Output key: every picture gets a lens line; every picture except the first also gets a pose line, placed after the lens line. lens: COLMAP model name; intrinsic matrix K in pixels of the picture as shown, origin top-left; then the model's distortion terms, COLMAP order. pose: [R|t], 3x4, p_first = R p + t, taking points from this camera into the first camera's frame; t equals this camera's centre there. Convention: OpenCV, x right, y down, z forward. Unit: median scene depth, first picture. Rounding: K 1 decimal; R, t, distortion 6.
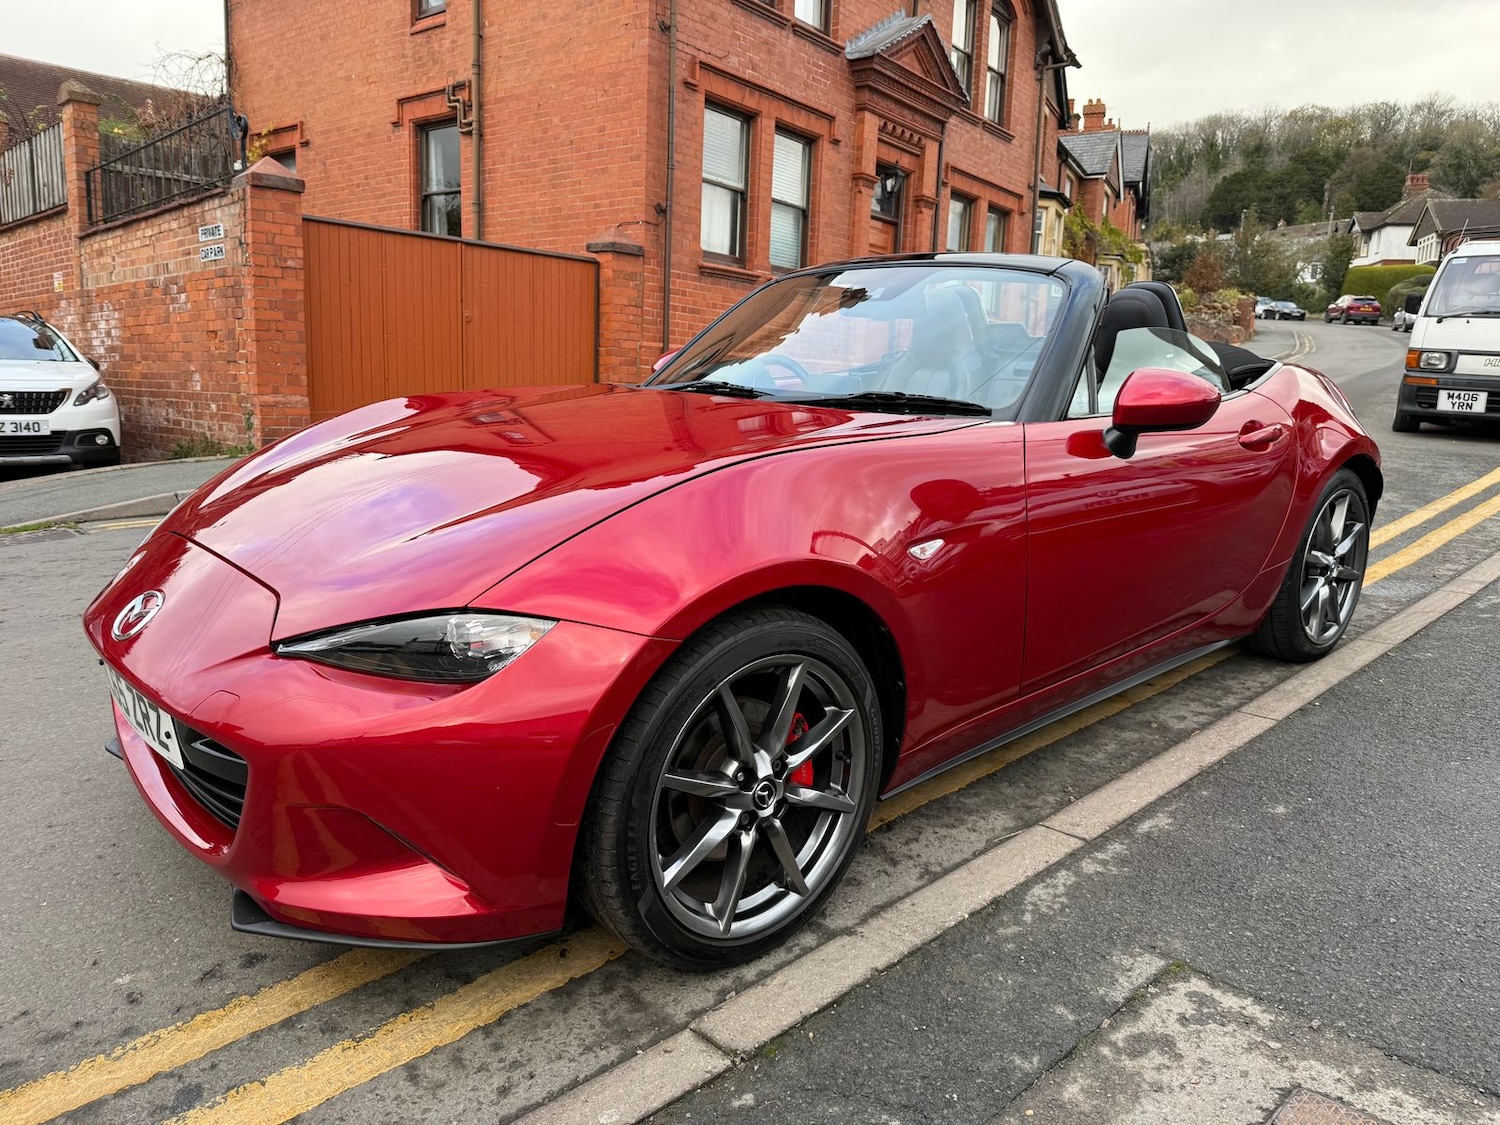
lens RADIAL K [[1071.3, 0, 745.3], [0, 1071.3, 569.8], [0, 0, 1]] dist [0.002053, -0.009449]
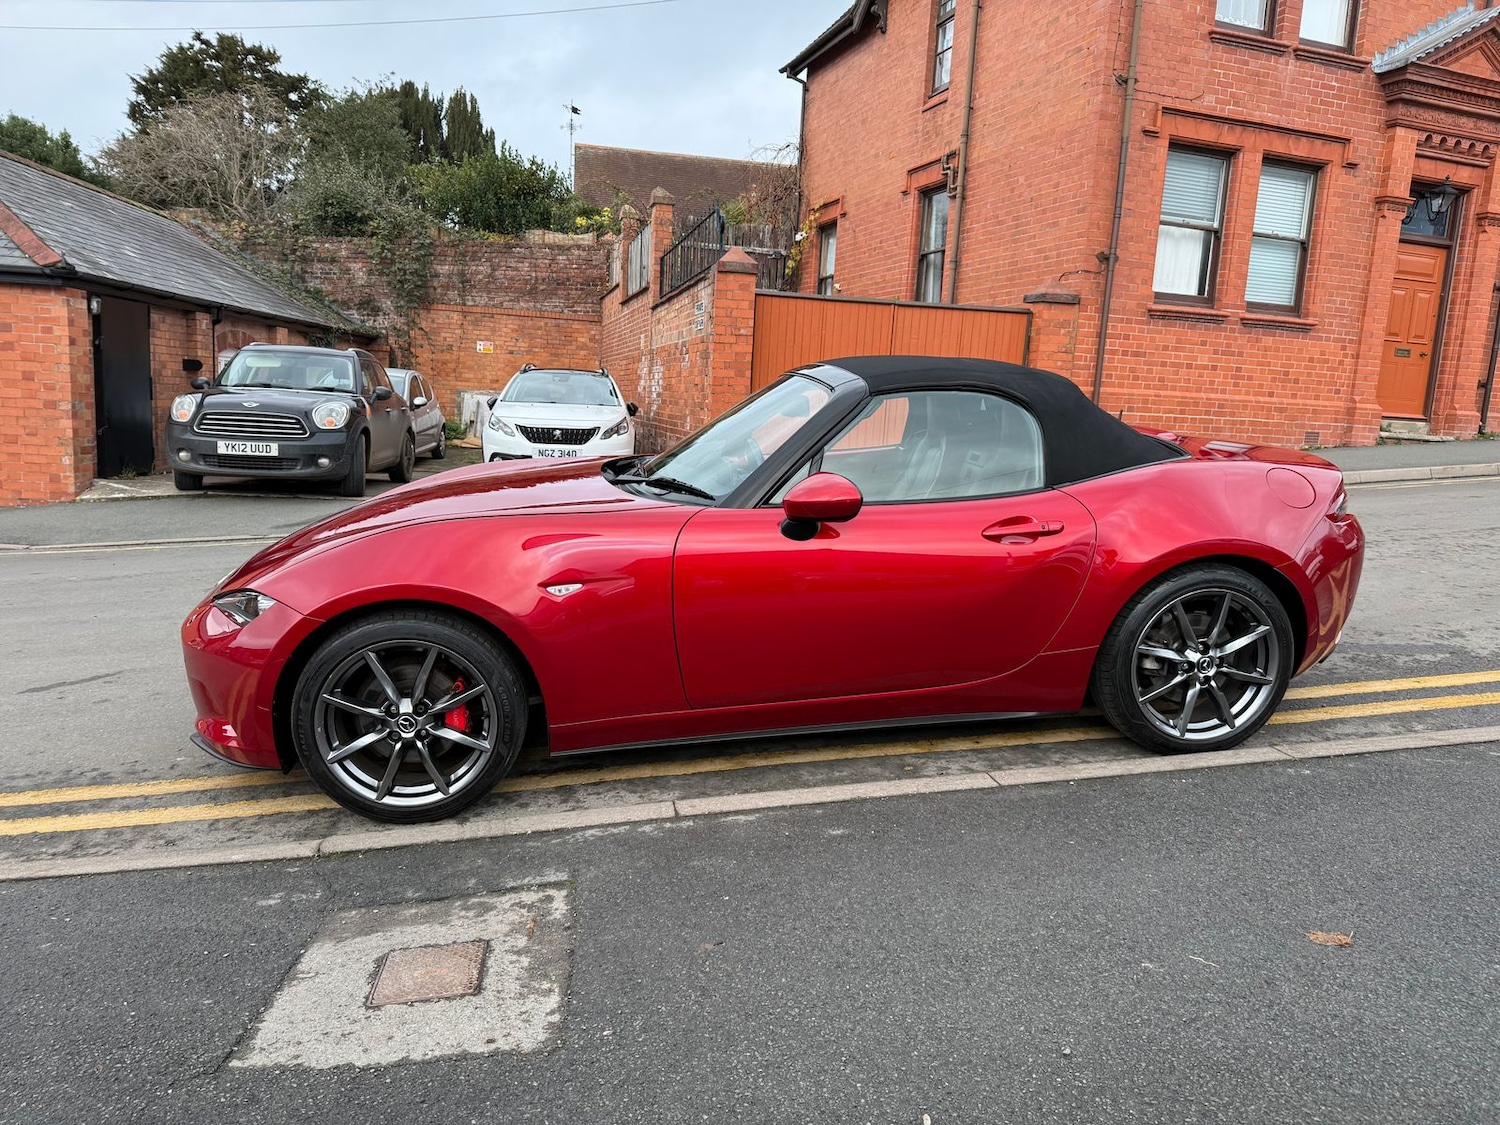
lens RADIAL K [[1056.1, 0, 750.0], [0, 1056.1, 562.5], [0, 0, 1]] dist [0.046267, -0.071027]
pose [[0.840189, 0.091776, -0.534471, 0.209112], [-0.105683, 0.994389, 0.004617, -0.016689], [0.531896, 0.052606, 0.845174, -0.021937]]
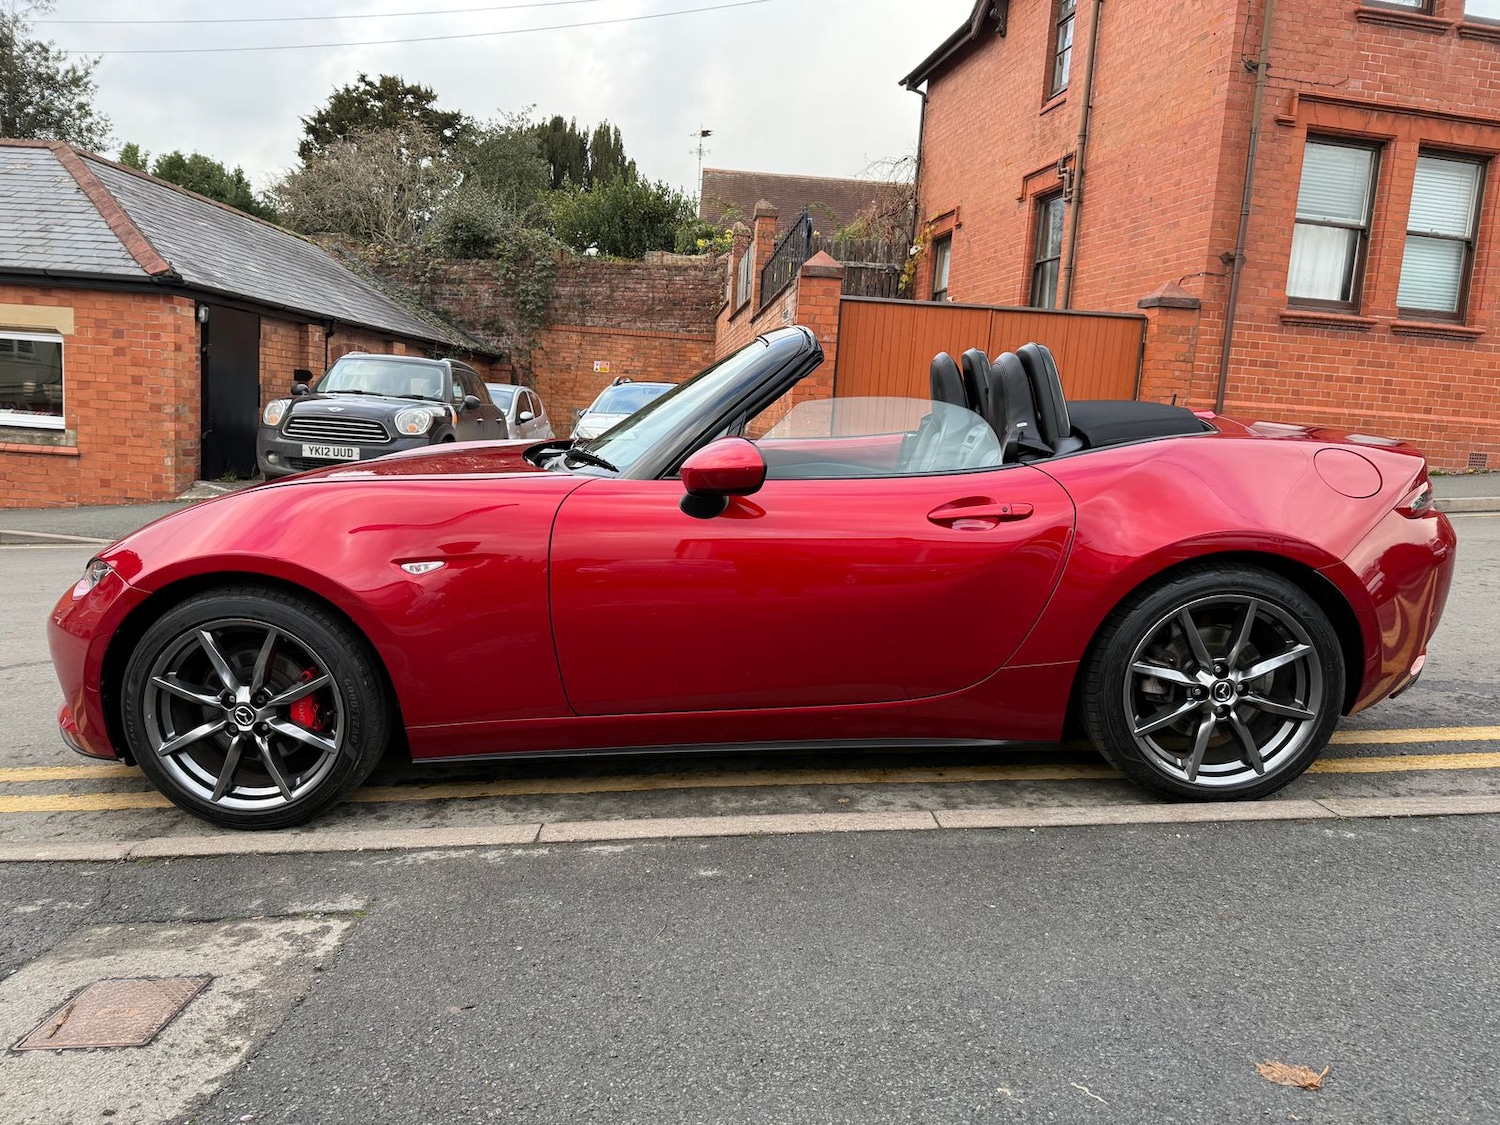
lens RADIAL K [[1054.8, 0, 741.8], [0, 1054.8, 557.6], [0, 0, 1]] dist [0.037633, -0.044234]
pose [[0.755618, 0.096735, -0.647829, 0.228591], [-0.134600, 0.990859, -0.009038, -0.013216], [0.641033, 0.094027, 0.761732, 0.047038]]
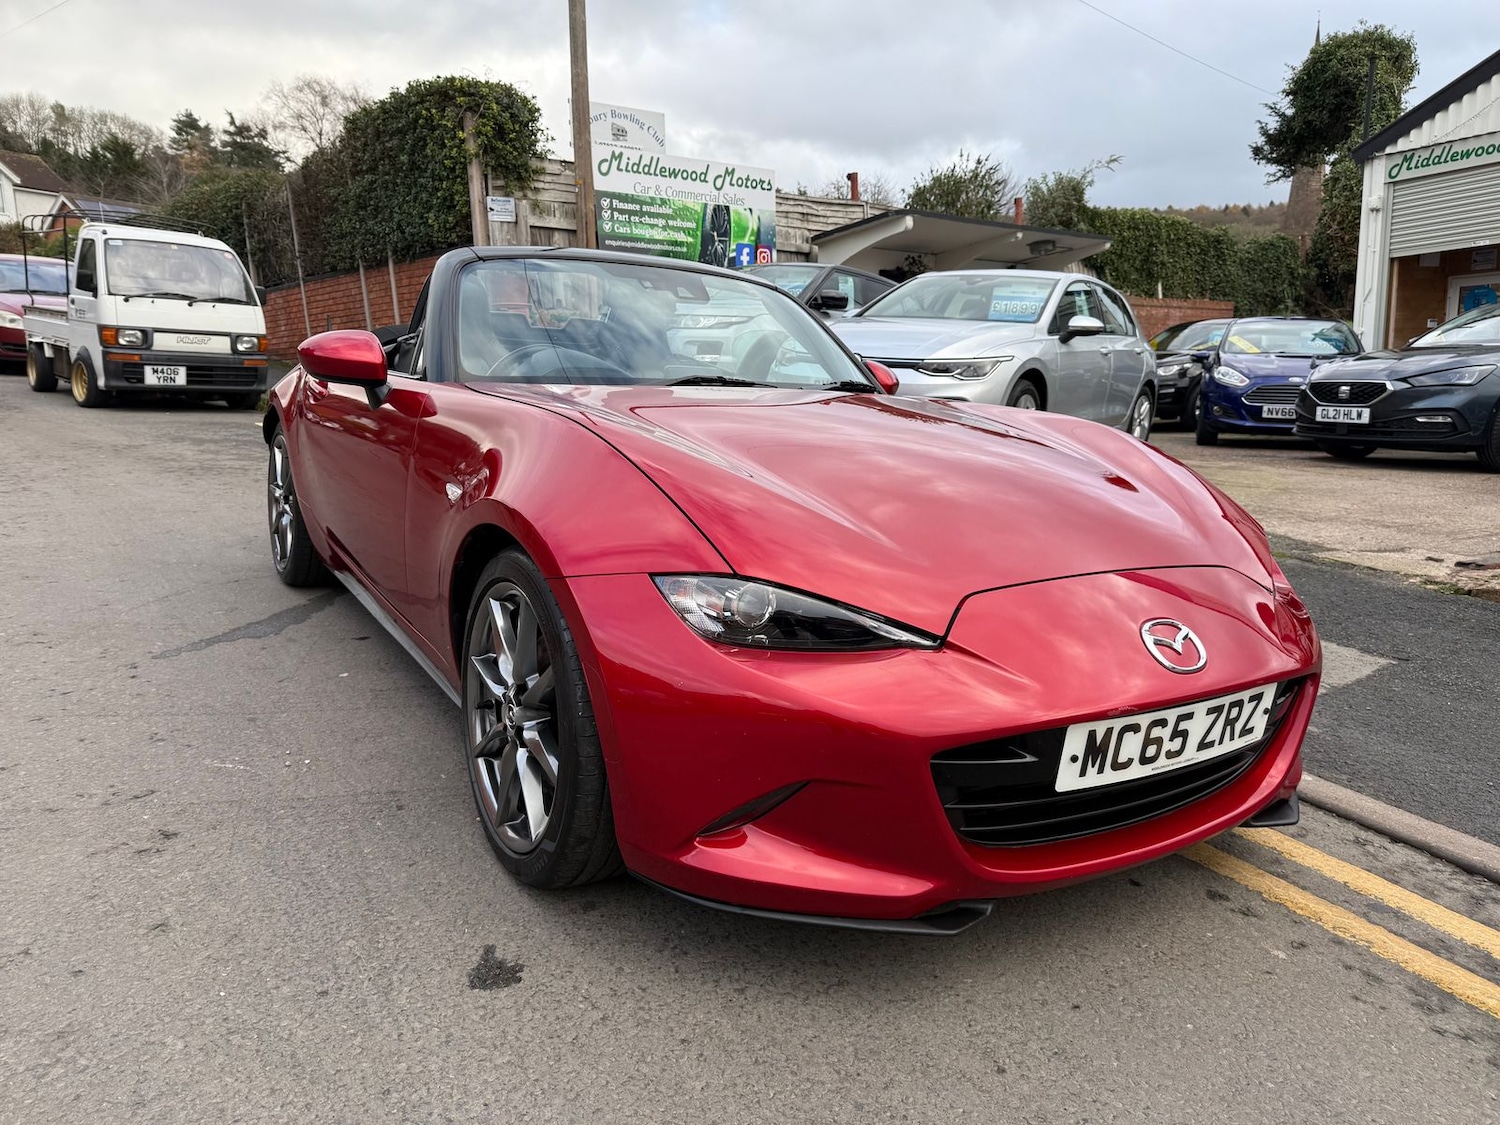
lens RADIAL K [[1071.3, 0, 745.3], [0, 1071.3, 569.8], [0, 0, 1]] dist [0.002053, -0.009449]
pose [[0.152479, -0.205036, 0.966804, -0.270412], [0.179721, 0.967685, 0.176879, -0.045488], [-0.971828, 0.146785, 0.184401, 0.220563]]
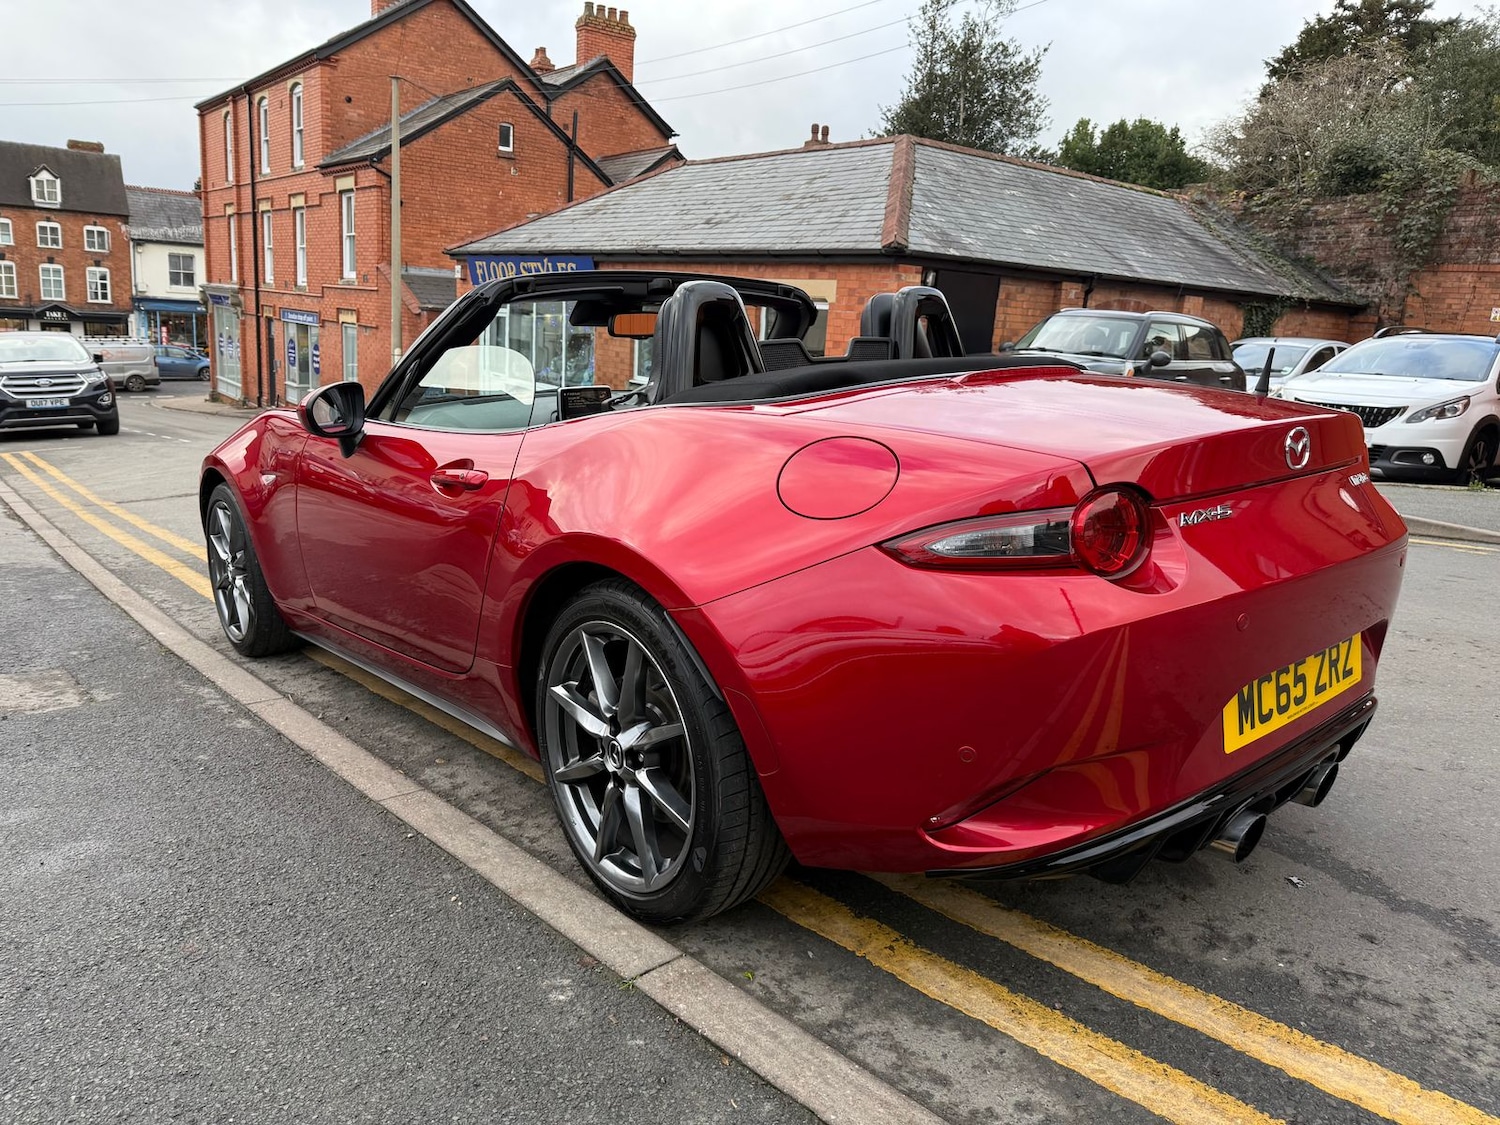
lens RADIAL K [[1050.2, 0, 741.7], [0, 1050.2, 554.5], [0, 0, 1]] dist [0.012497, -0.014262]
pose [[-0.022709, 0.186813, -0.982133, 0.317513], [-0.211892, 0.959168, 0.187345, -0.066641], [0.977029, 0.212360, 0.017802, 0.303494]]
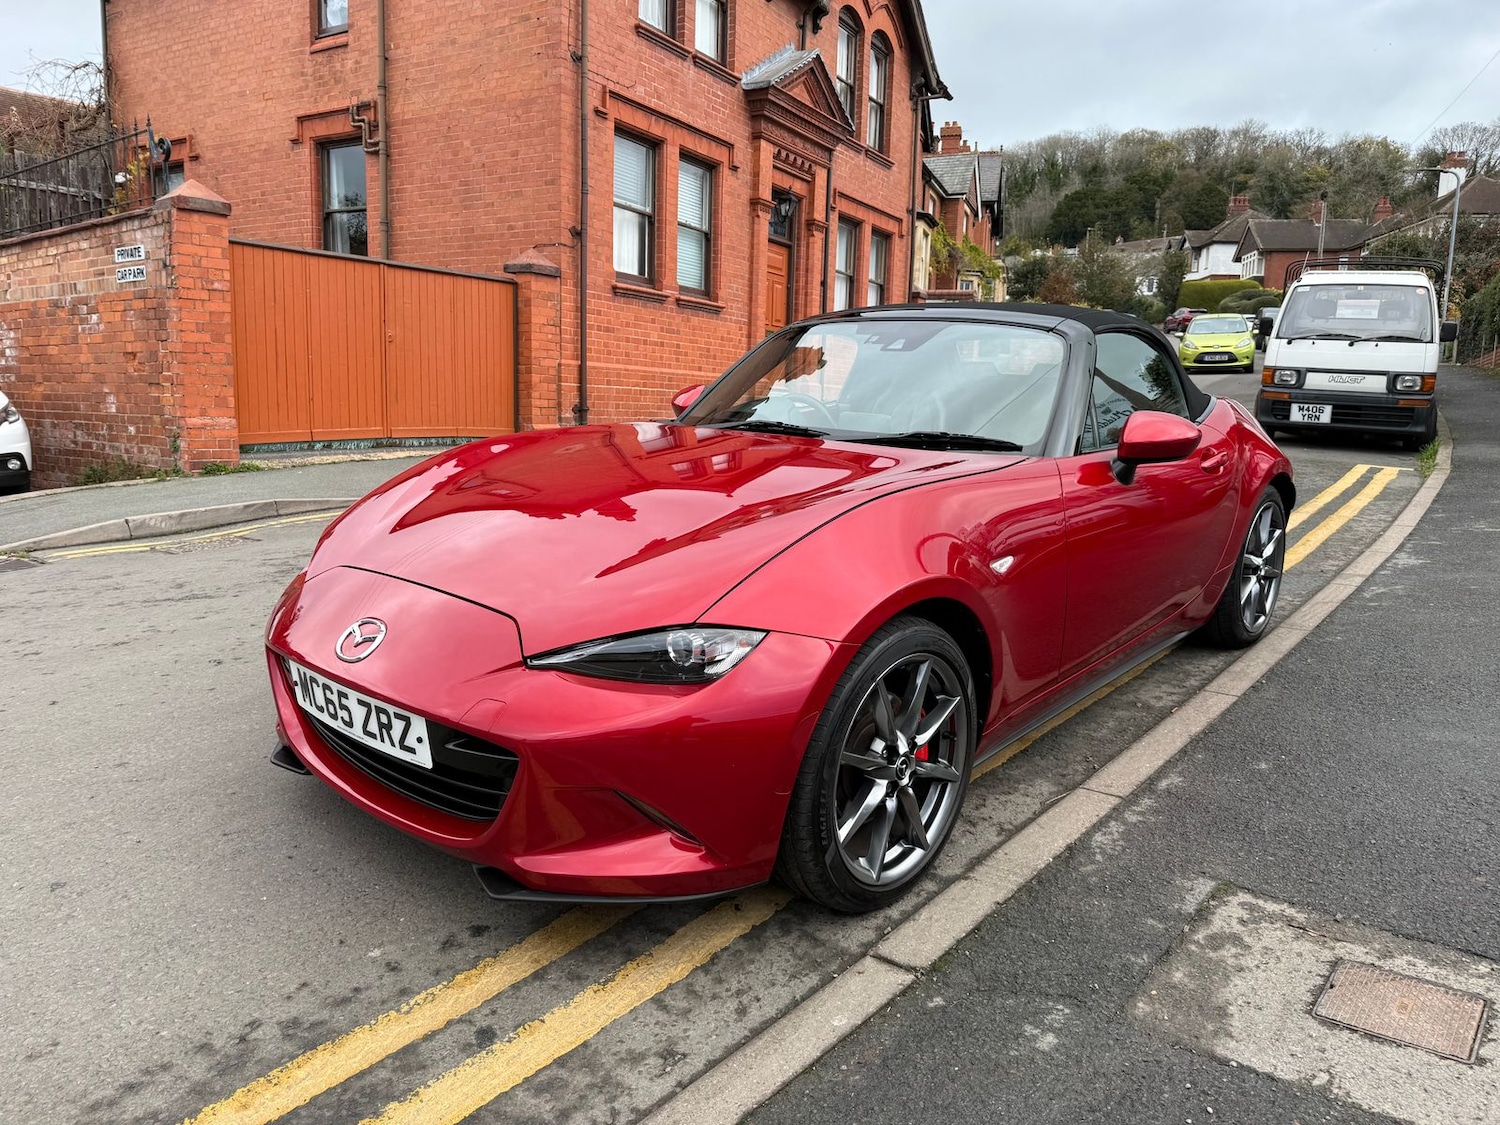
lens RADIAL K [[1067.0, 0, 747.7], [0, 1067.0, 553.5], [0, 0, 1]] dist [0.017517, -0.030257]
pose [[0.992286, -0.023795, 0.121665, -0.047741], [0.026511, 0.999433, -0.020750, -0.002458], [-0.121102, 0.023816, 0.992354, -0.032677]]
